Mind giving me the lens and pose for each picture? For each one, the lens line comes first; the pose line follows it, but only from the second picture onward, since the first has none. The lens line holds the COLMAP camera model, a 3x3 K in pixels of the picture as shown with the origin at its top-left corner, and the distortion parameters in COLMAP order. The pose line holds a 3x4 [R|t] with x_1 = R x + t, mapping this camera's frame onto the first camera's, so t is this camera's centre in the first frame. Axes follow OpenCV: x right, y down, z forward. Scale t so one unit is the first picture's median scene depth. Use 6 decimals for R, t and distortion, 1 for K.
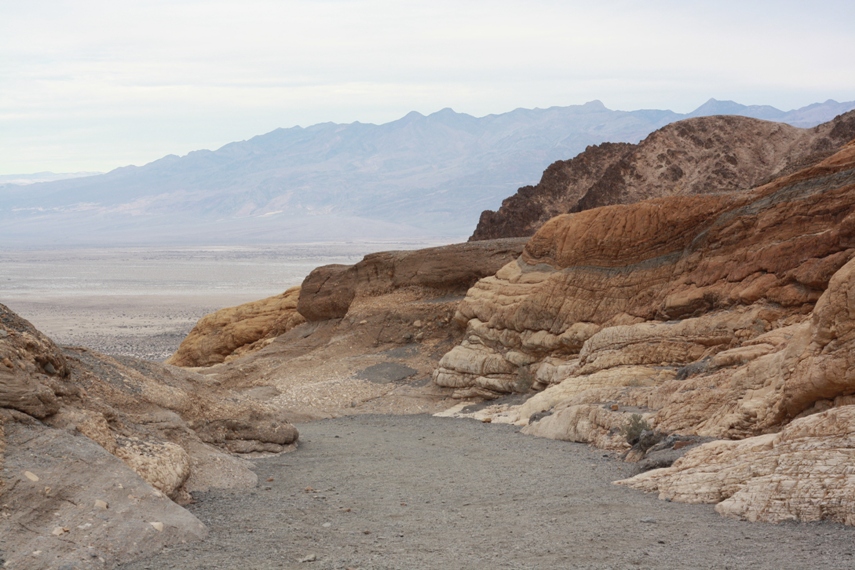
lens RADIAL K [[1972.5, 0, 427.5], [0, 1972.5, 285.0], [0, 0, 1]] dist [-0.090093, -0.047449]
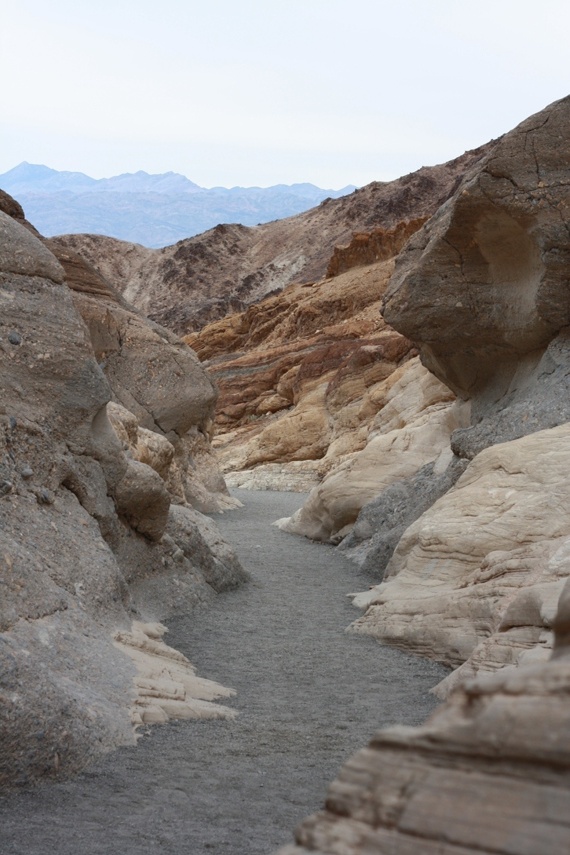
lens RADIAL K [[1972.5, 0, 285.0], [0, 1972.5, 427.5], [0, 0, 1]] dist [-0.090093, -0.047449]
pose [[0.959937, 0.038231, 0.277596, -0.074388], [-0.049498, 0.998206, 0.033690, -0.012622], [-0.275810, -0.046081, 0.960107, -0.243283]]
